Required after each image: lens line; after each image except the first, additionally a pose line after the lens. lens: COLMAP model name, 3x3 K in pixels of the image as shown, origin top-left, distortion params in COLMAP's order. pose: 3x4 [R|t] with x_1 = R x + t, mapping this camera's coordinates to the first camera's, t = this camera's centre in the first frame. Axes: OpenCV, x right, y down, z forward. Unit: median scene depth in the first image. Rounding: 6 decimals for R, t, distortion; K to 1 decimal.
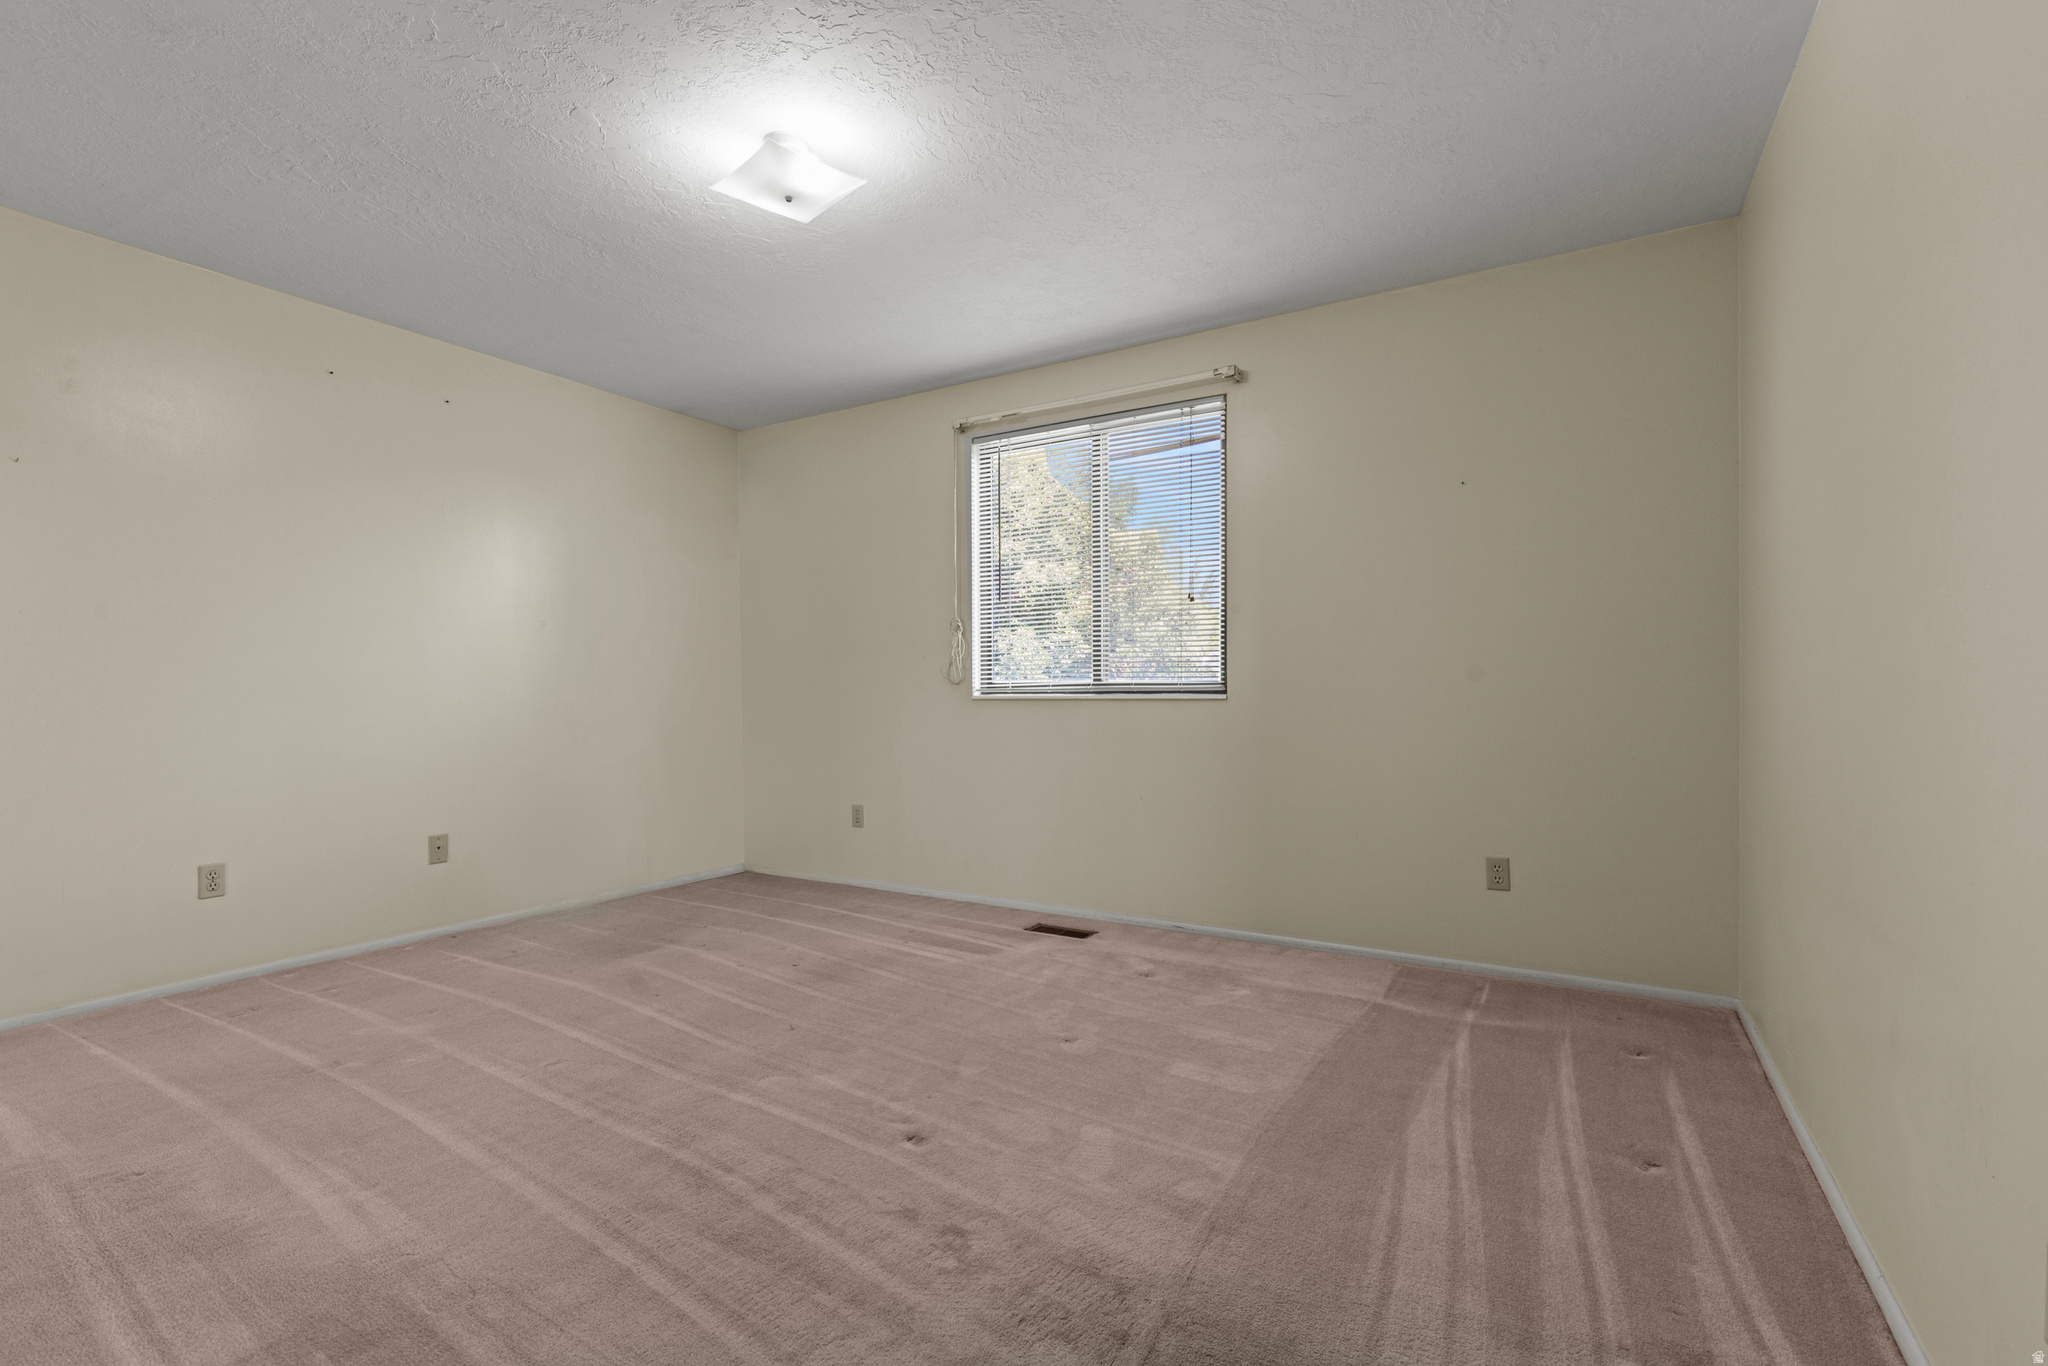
lens RADIAL K [[922.8, 0, 1032.7], [0, 922.8, 690.7], [0, 0, 1]] dist [0.008874, -0.001931]
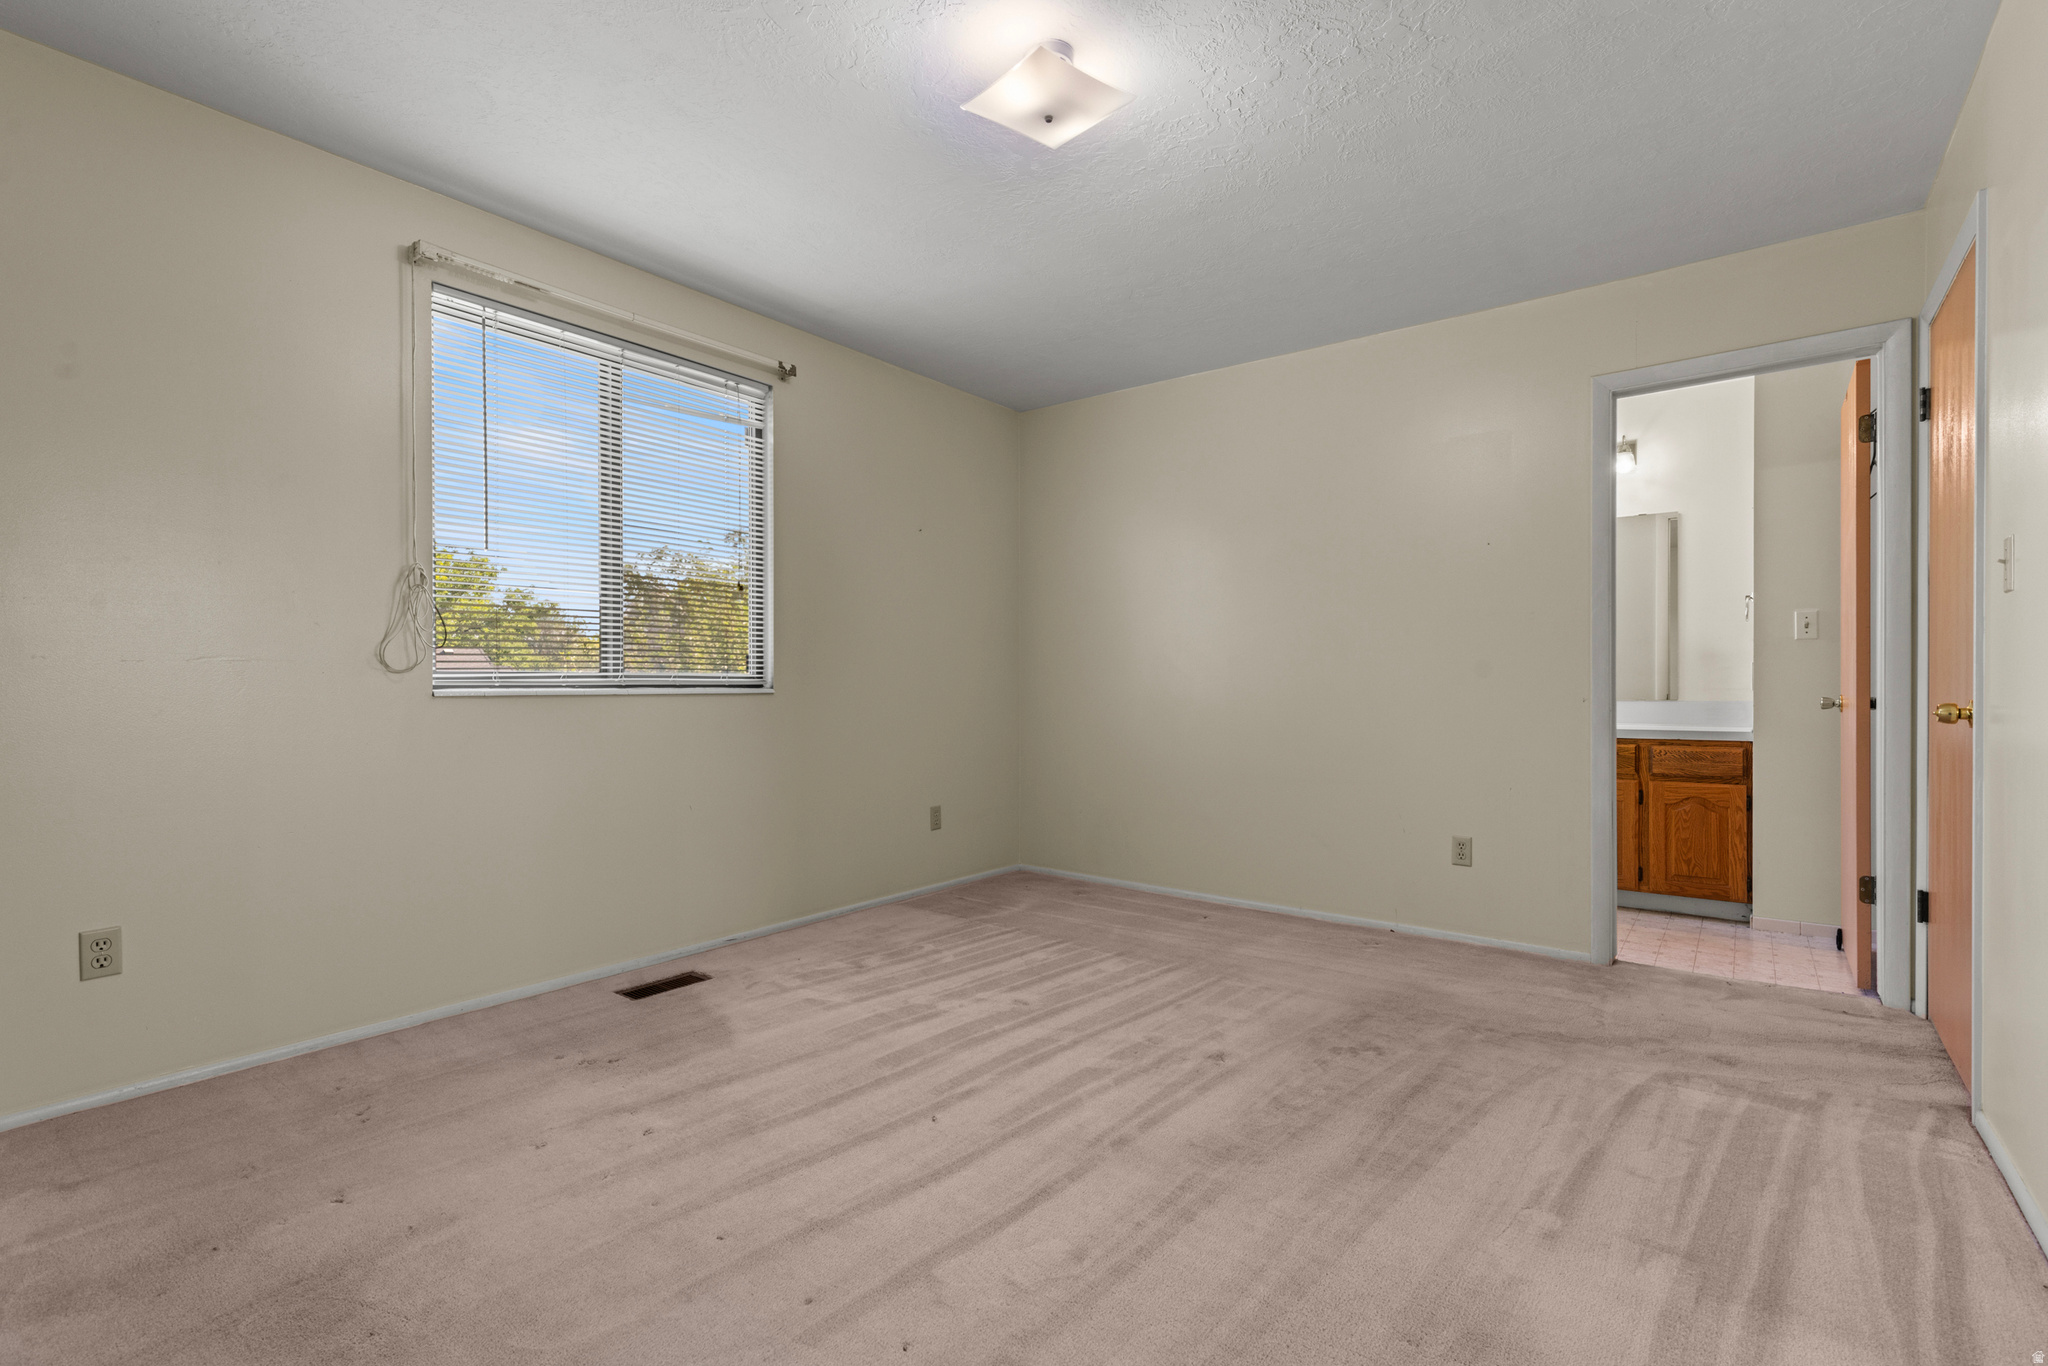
lens RADIAL K [[922.8, 0, 1040.3], [0, 922.8, 683.0], [0, 0, 1]] dist [0.008874, -0.001931]
pose [[0.109378, 0.003614, 0.993994, -0.692509], [-0.008543, 0.999960, -0.002696, -0.001893], [-0.993964, -0.008197, 0.109404, 0.558118]]
